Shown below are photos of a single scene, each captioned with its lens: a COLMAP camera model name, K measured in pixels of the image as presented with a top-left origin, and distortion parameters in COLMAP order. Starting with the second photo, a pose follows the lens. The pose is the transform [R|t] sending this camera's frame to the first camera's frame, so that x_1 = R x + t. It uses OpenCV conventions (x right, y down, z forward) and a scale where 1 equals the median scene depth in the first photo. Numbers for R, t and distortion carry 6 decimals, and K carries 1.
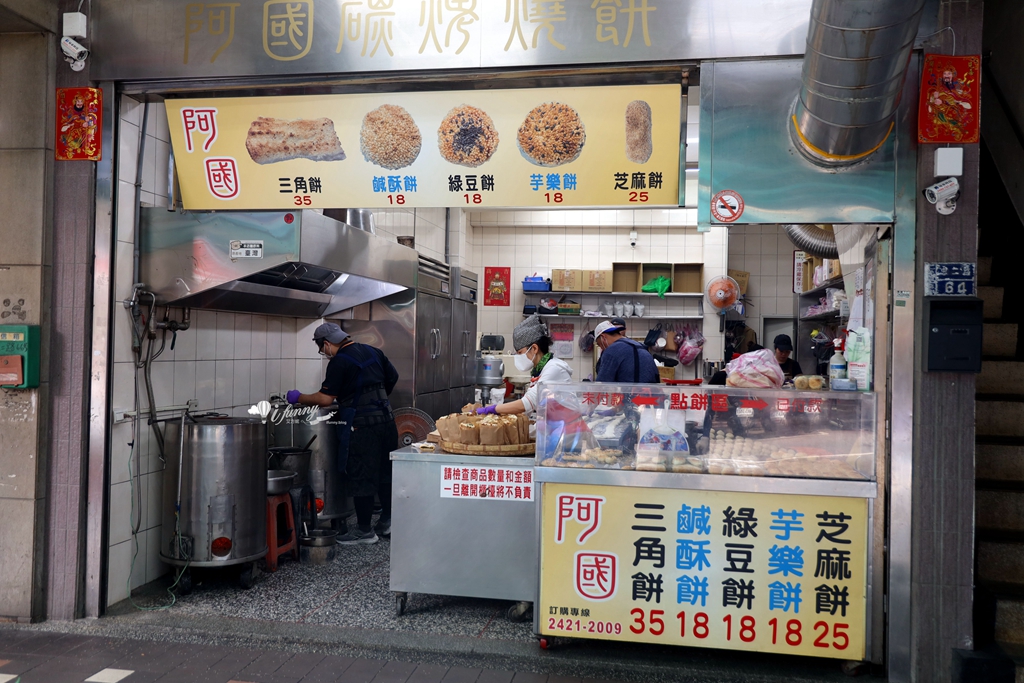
lens RADIAL K [[929.7, 0, 512.0], [0, 929.7, 341.5], [0, 0, 1]] dist [-0.002840, -0.000659]
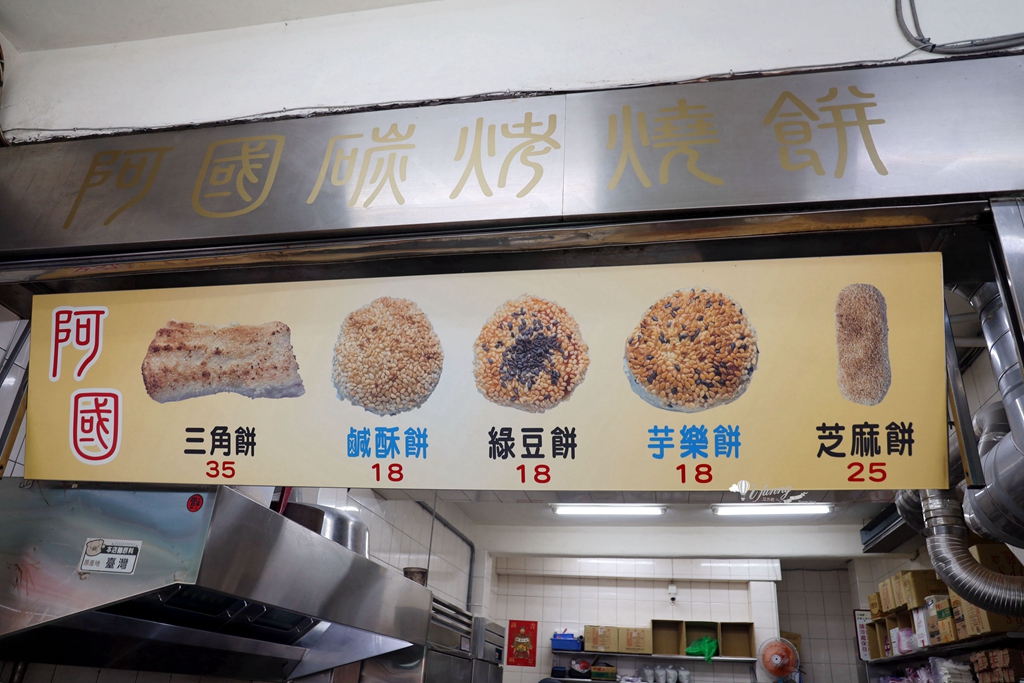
lens RADIAL K [[729.1, 0, 512.0], [0, 729.1, 341.5], [0, 0, 1]] dist [-0.108727, 0.071965]
pose [[0.999226, 0.032192, -0.022601, -0.047030], [-0.038839, 0.898349, -0.437562, -0.042263], [0.006218, 0.438101, 0.898904, 0.600750]]
